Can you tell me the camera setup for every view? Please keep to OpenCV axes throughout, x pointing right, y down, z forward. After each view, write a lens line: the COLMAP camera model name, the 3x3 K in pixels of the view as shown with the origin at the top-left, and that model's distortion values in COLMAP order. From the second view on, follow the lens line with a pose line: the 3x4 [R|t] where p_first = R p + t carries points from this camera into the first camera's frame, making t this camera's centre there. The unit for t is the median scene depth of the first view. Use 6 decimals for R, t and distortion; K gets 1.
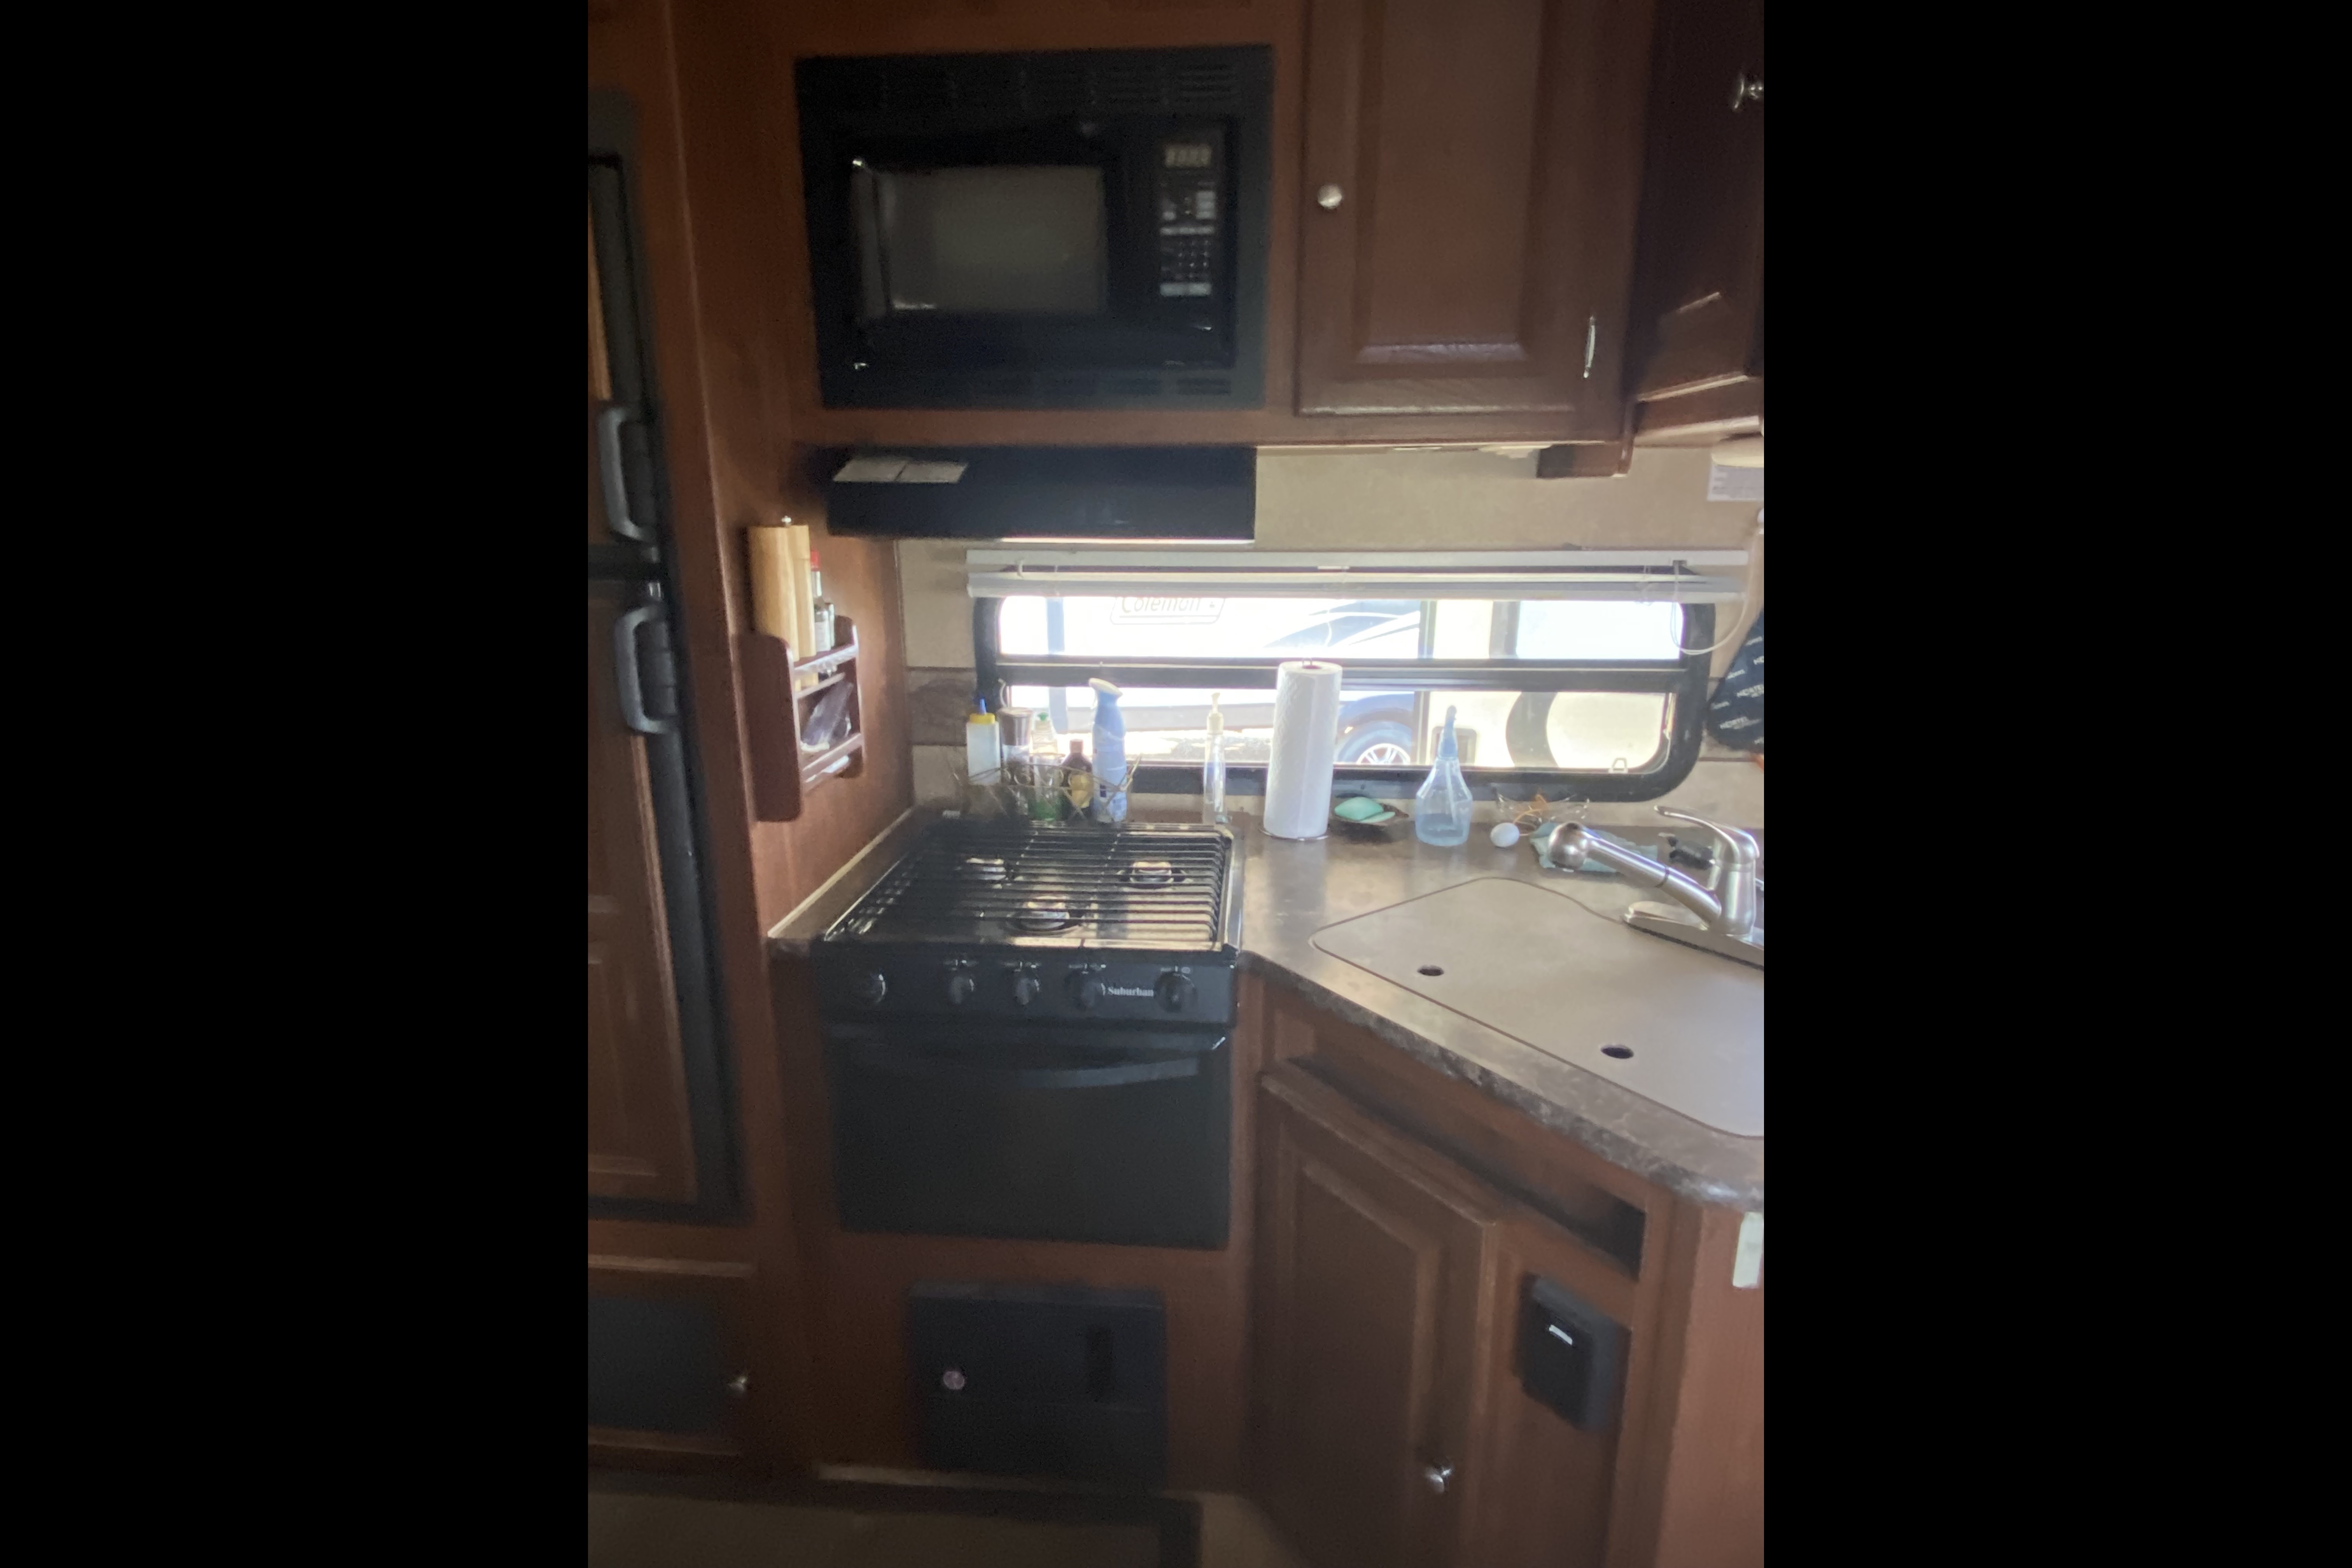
lens RADIAL K [[1091.7, 0, 1170.8], [0, 1091.7, 782.0], [0, 0, 1]] dist [0.034028, -0.000091]
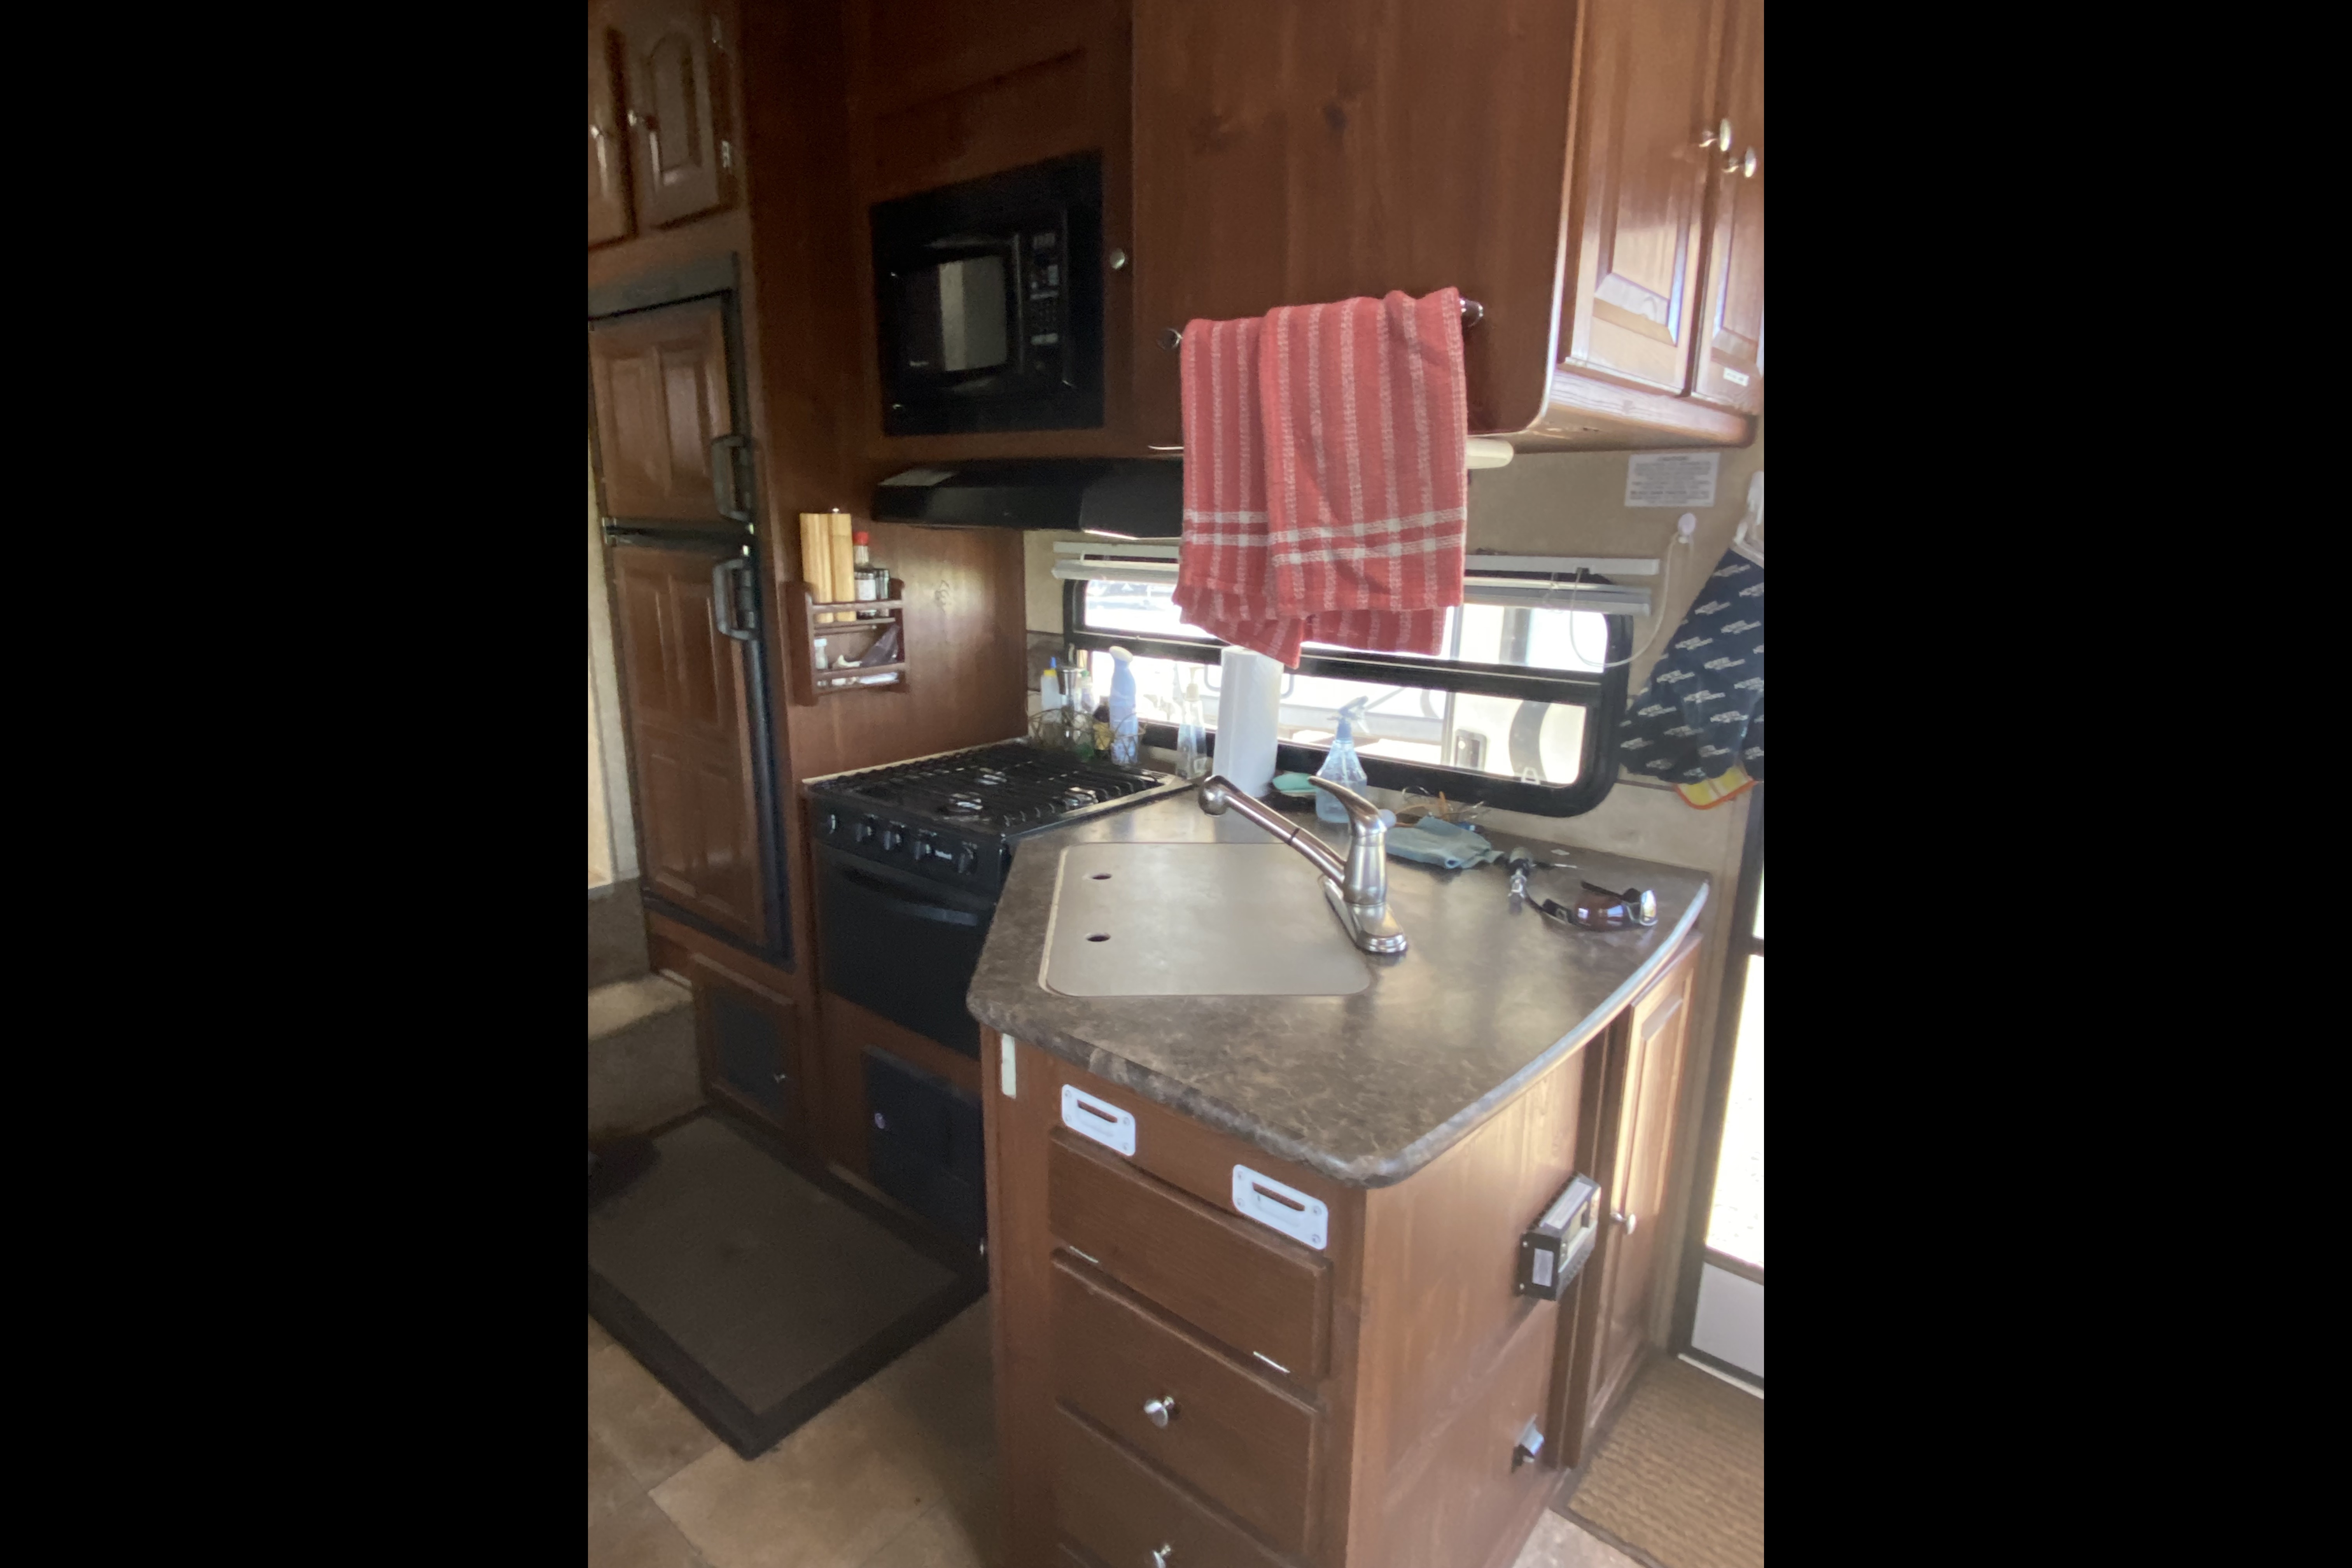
lens RADIAL K [[1091.7, 0, 1177.0], [0, 1091.7, 785.1], [0, 0, 1]] dist [0.034028, -0.000091]
pose [[0.821317, 0.146157, -0.551431, 0.785780], [-0.157407, 0.987159, 0.027200, 0.018852], [0.548325, 0.064459, 0.833777, 0.012753]]
